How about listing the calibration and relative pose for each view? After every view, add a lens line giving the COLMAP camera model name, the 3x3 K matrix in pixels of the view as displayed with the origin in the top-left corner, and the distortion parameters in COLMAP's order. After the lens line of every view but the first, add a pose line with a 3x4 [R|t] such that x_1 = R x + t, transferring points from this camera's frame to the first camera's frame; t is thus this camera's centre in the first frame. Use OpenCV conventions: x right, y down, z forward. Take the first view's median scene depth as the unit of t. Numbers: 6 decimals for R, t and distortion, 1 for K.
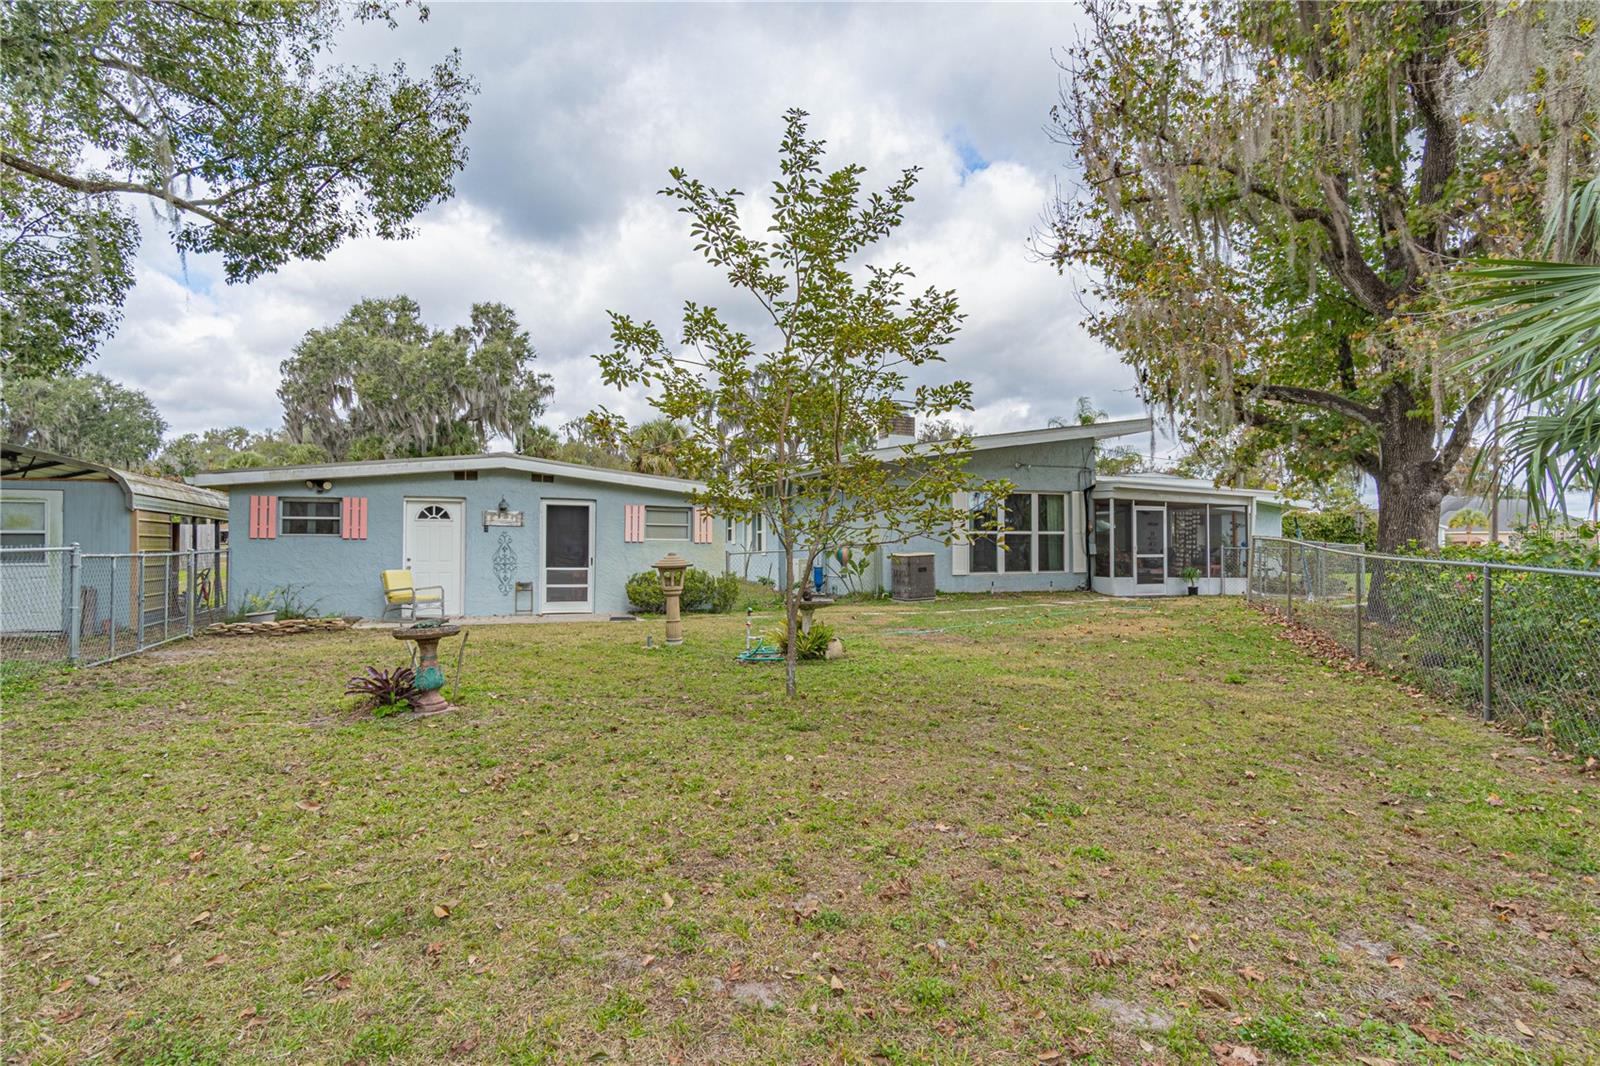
lens RADIAL K [[848.3, 0, 802.3], [0, 848.3, 524.4], [0, 0, 1]] dist [0.008256, -0.001107]
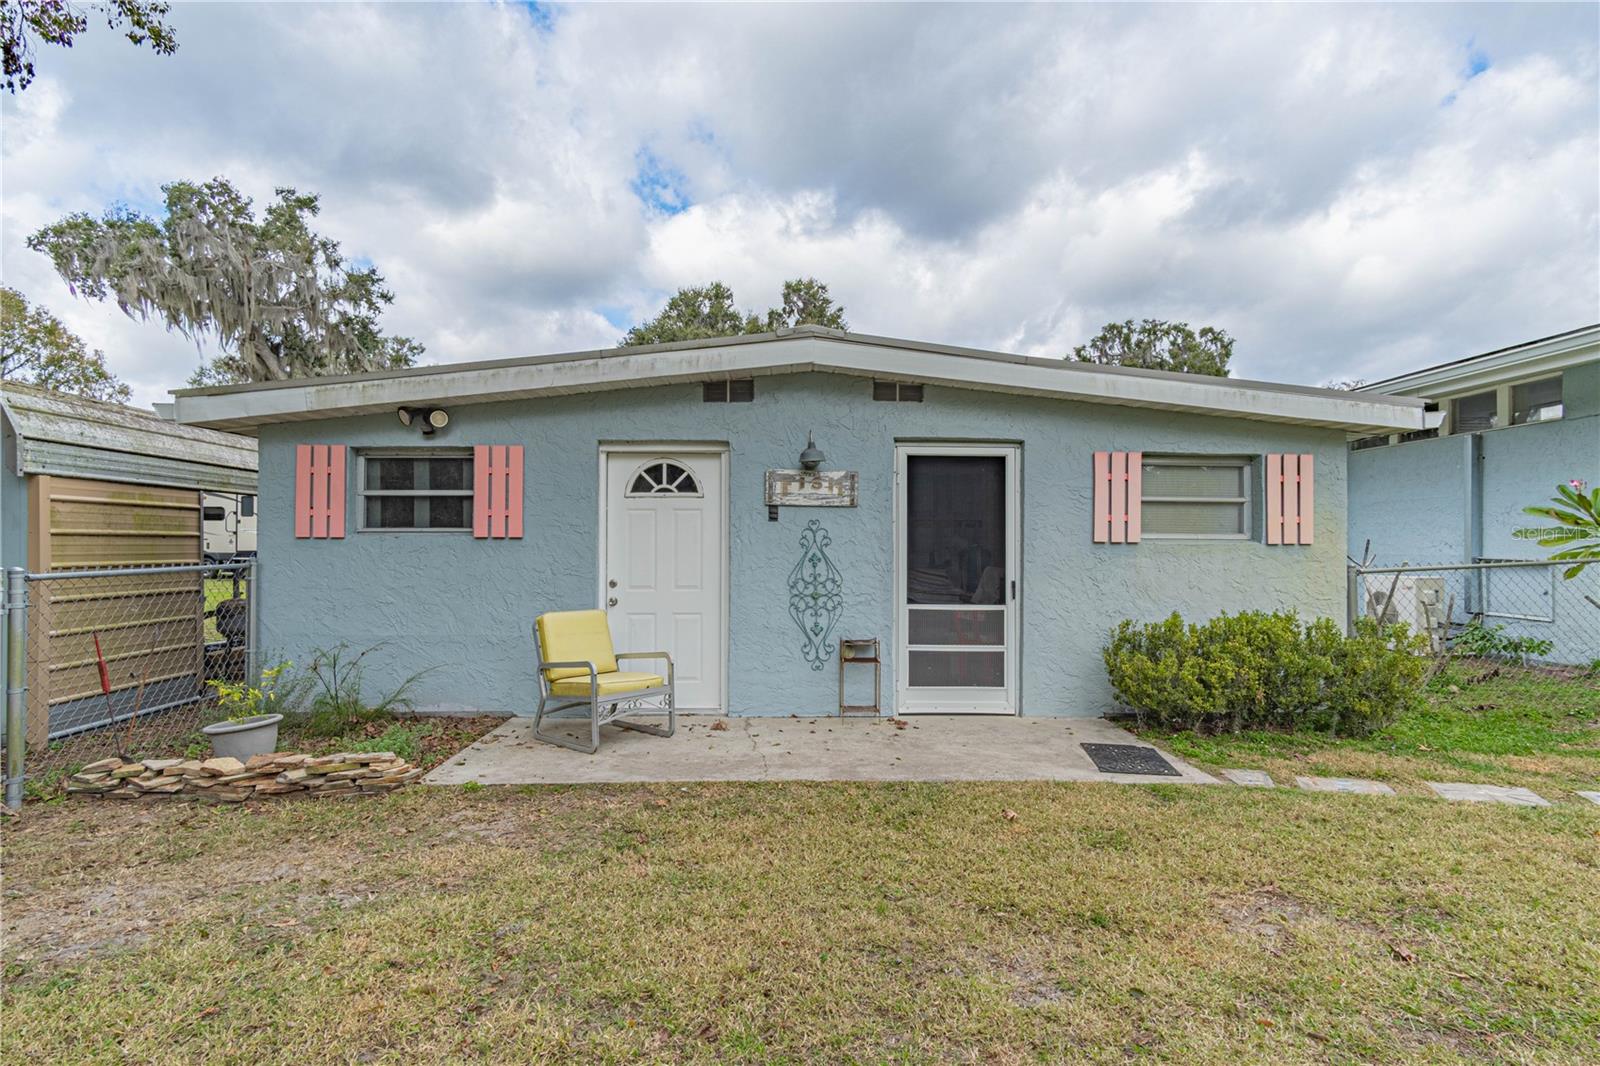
lens RADIAL K [[848.3, 0, 793.5], [0, 848.3, 533.5], [0, 0, 1]] dist [0.008256, -0.001107]
pose [[0.932889, -0.005668, -0.360119, -0.200664], [0.010204, 0.999891, 0.010695, 0.010426], [0.360019, -0.013652, 0.932845, 0.580994]]
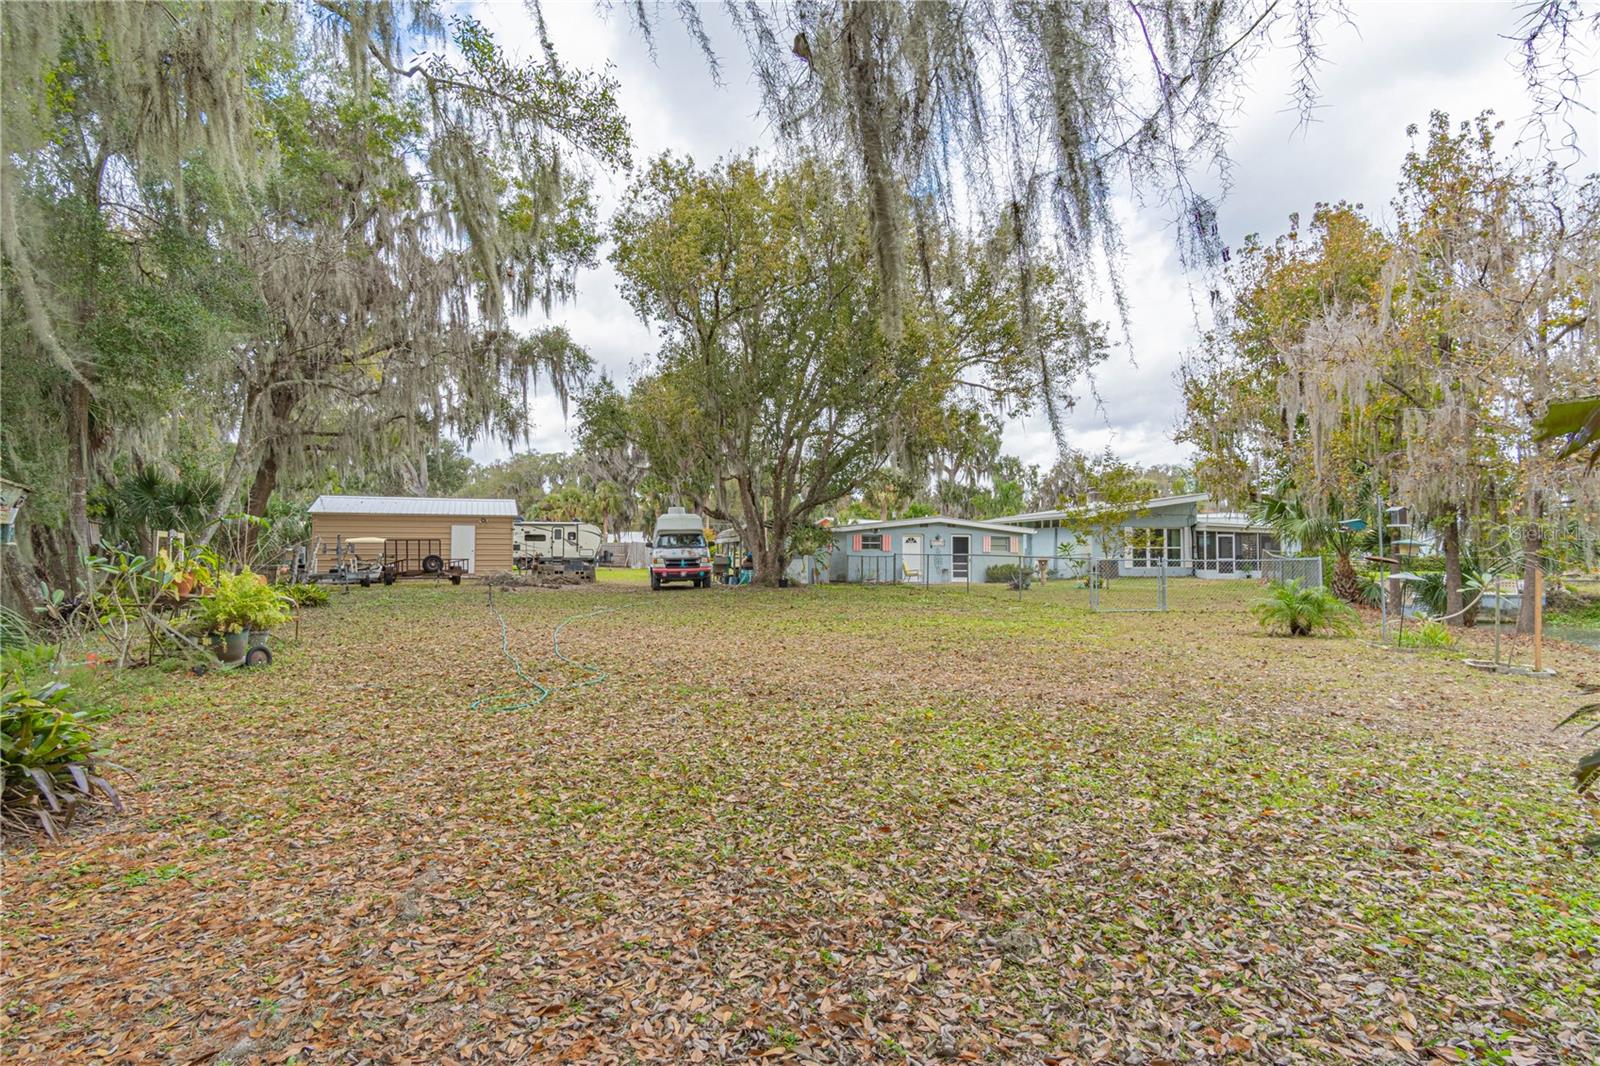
lens RADIAL K [[848.3, 0, 801.6], [0, 848.3, 531.9], [0, 0, 1]] dist [0.008256, -0.001107]
pose [[0.992215, -0.003446, -0.124491, -0.421937], [0.002947, 0.999987, -0.004185, -0.027822], [0.124503, 0.003785, 0.992212, -1.412988]]
